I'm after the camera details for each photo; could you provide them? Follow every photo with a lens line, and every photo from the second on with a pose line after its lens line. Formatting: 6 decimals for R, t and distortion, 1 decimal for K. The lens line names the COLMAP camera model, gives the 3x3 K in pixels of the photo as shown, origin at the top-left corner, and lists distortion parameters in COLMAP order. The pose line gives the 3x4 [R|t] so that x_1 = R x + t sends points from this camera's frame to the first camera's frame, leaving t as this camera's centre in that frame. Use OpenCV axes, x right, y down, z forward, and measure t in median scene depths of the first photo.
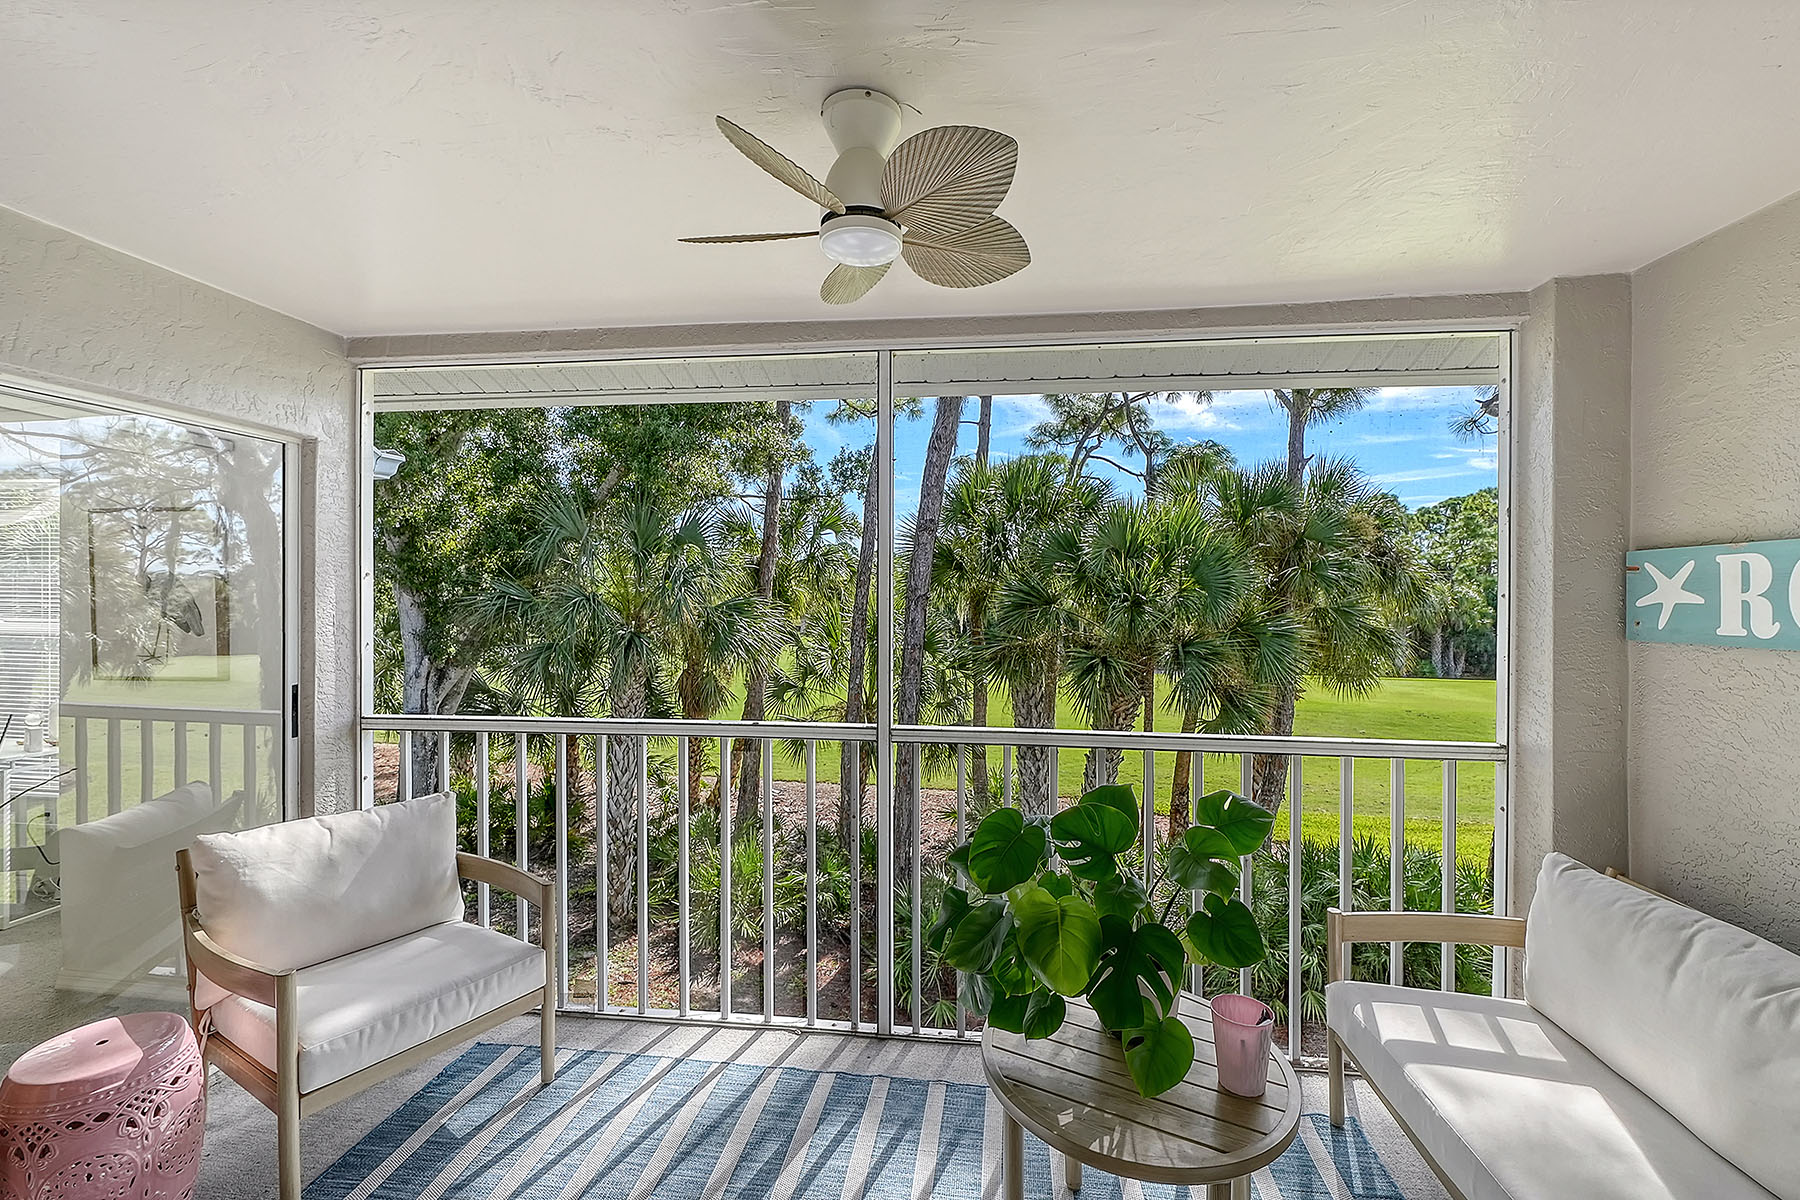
lens RADIAL K [[753.4, 0, 901.4], [0, 753.4, 590.7], [0, 0, 1]] dist [-0.002123, 0.000271]
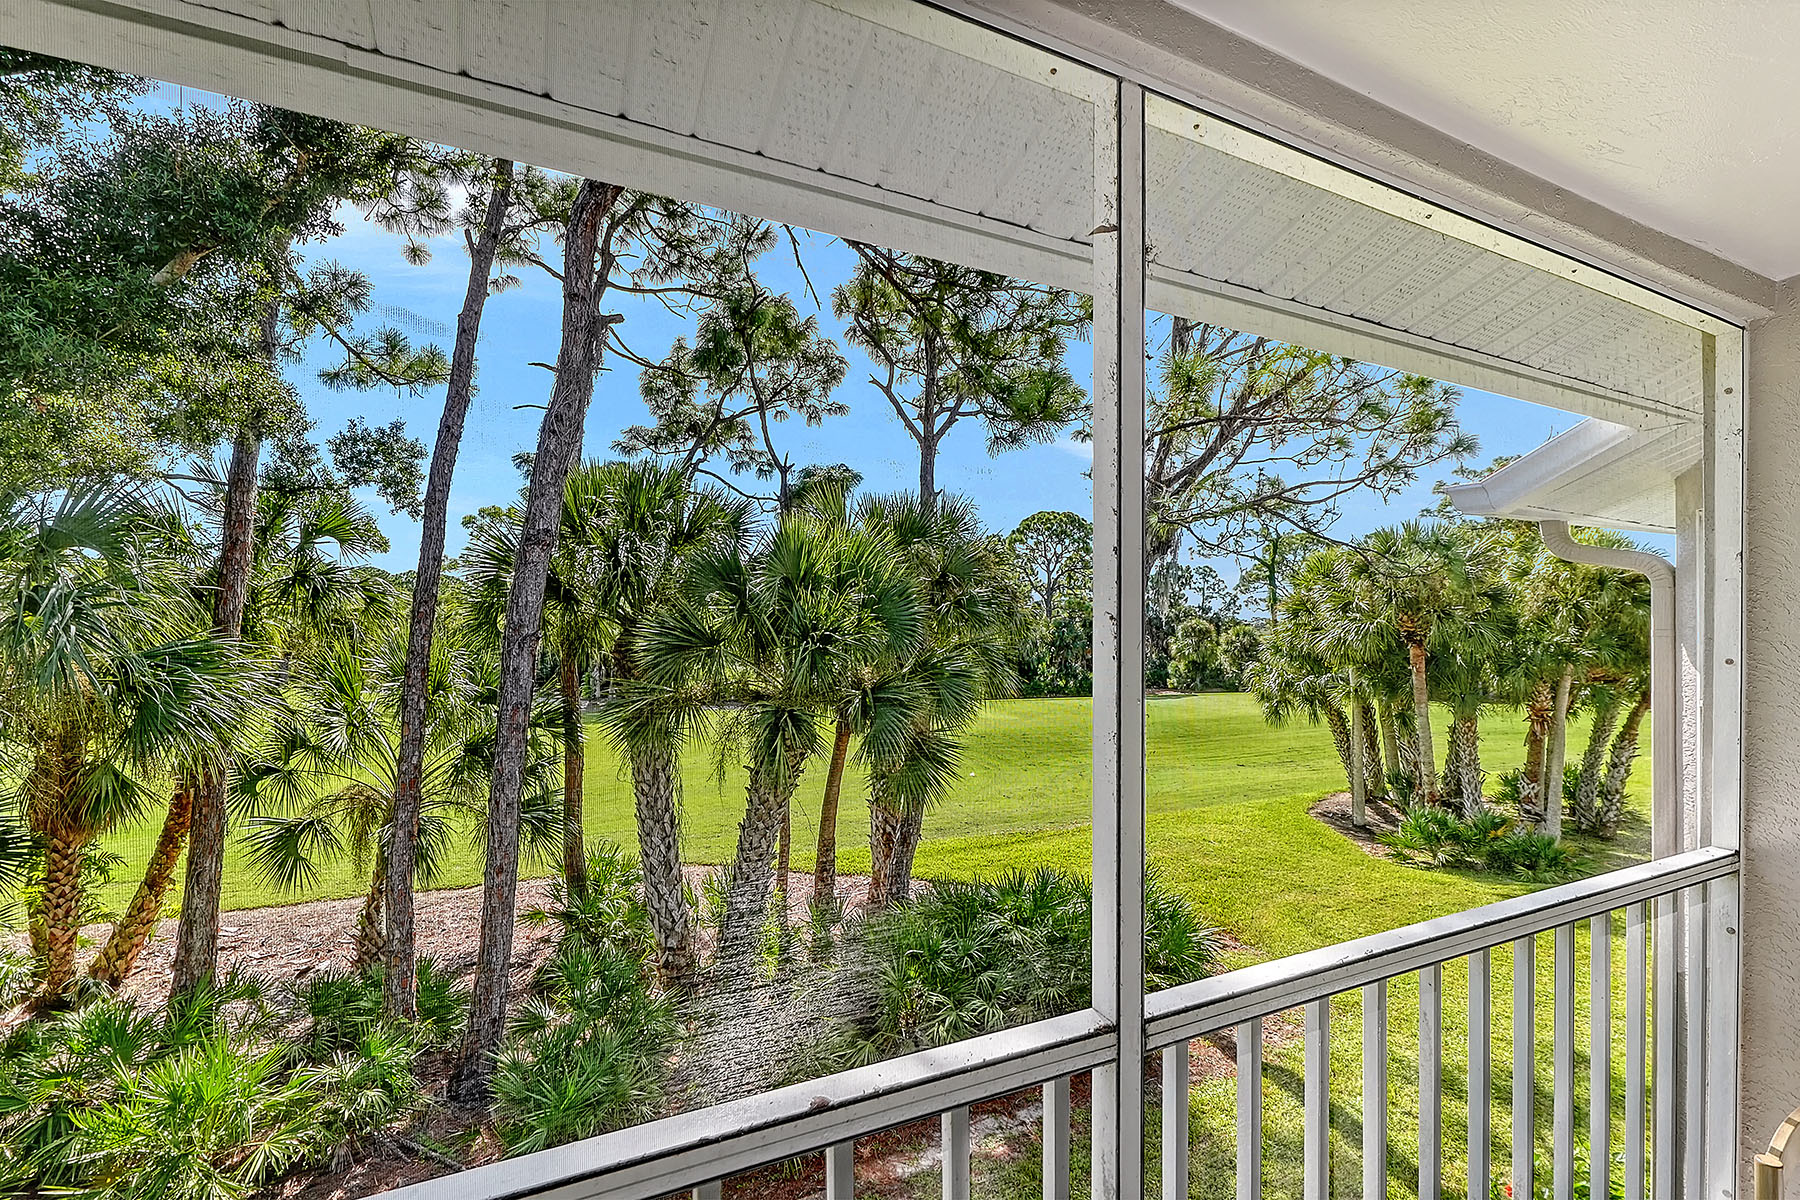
lens RADIAL K [[797.8, 0, 901.4], [0, 797.8, 619.1], [0, 0, 1]] dist [-0.004099, -0.001161]
pose [[0.841512, 0.001908, 0.540236, -0.060077], [-0.001291, 0.999998, -0.001521, -0.005732], [-0.540237, 0.000583, 0.841512, 0.119864]]
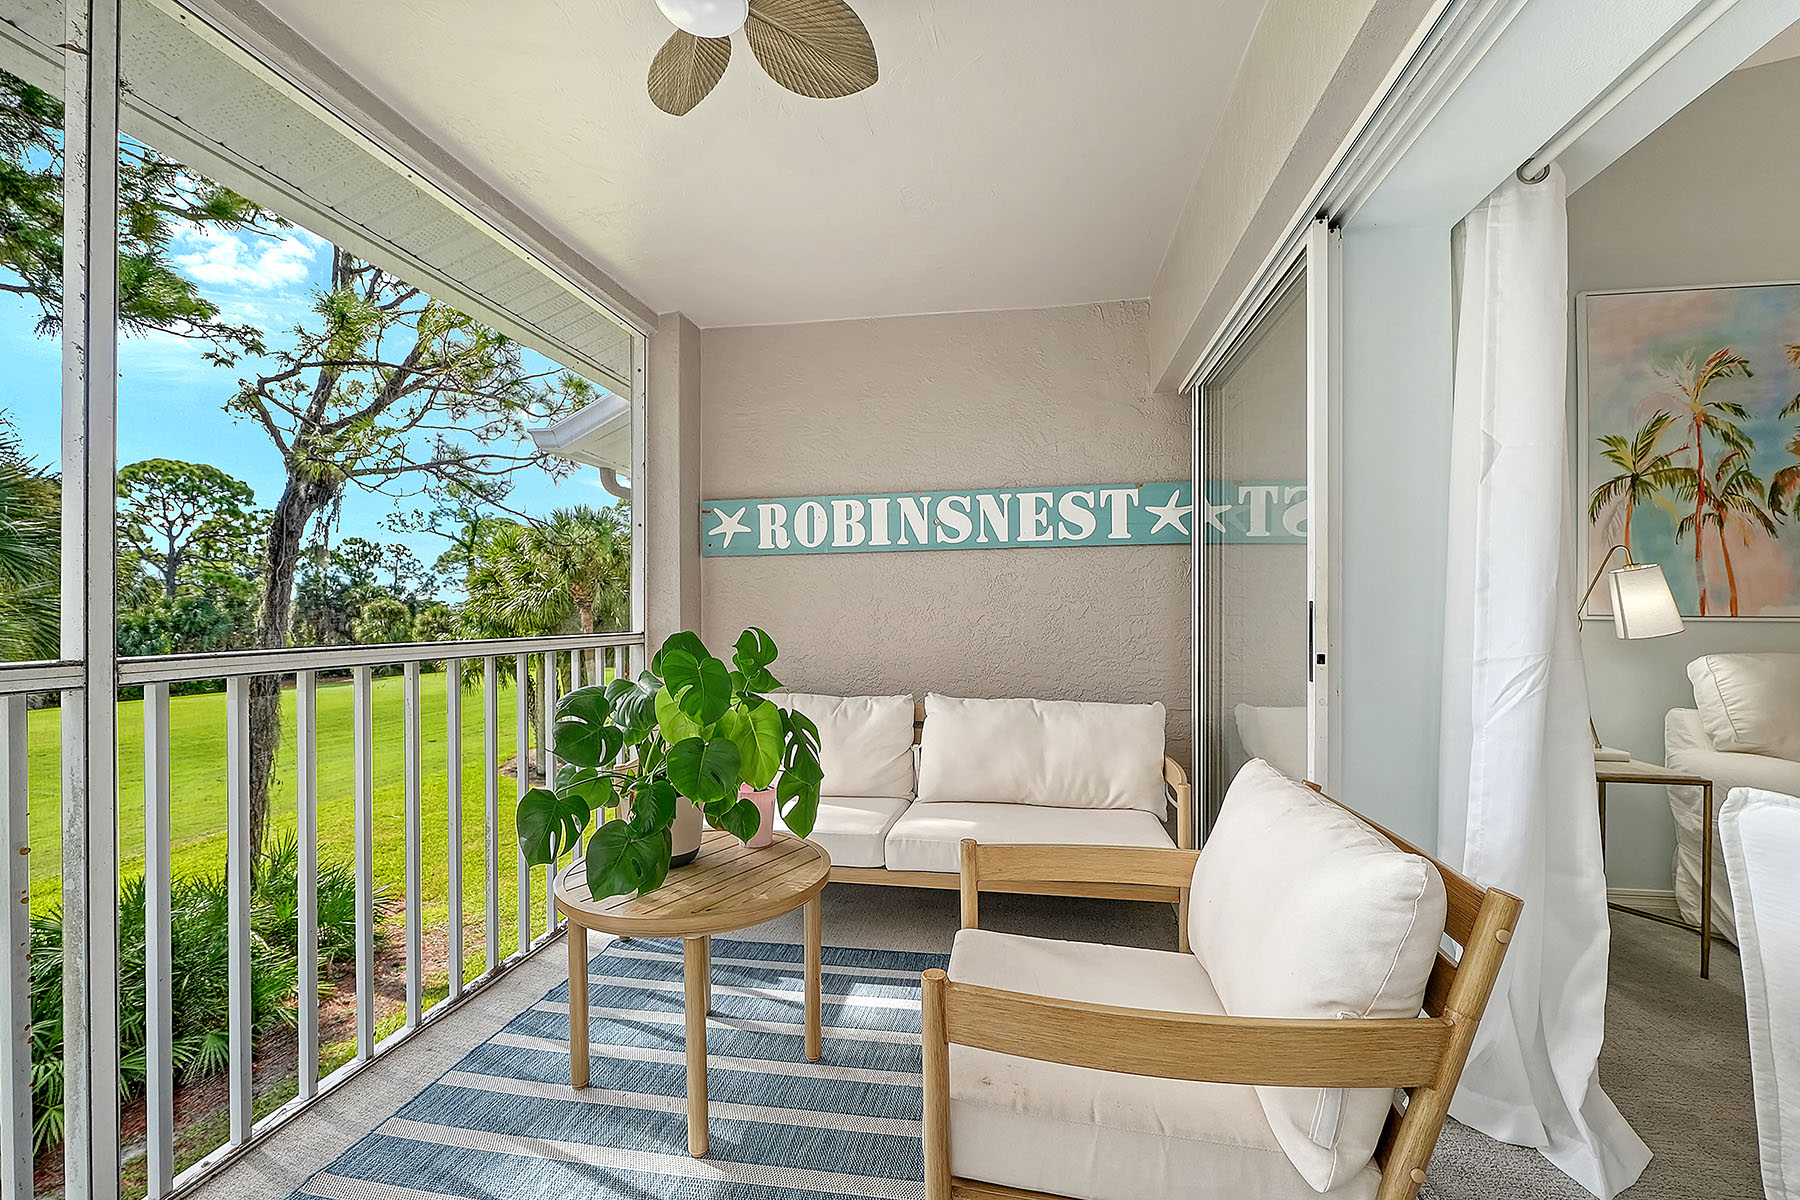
lens RADIAL K [[753.4, 0, 897.3], [0, 753.4, 598.0], [0, 0, 1]] dist [-0.002123, 0.000271]
pose [[0.050270, 0.004300, 0.998726, -0.087787], [0.000756, 0.999990, -0.004344, 0.022963], [-0.998735, 0.000973, 0.050266, 0.071111]]
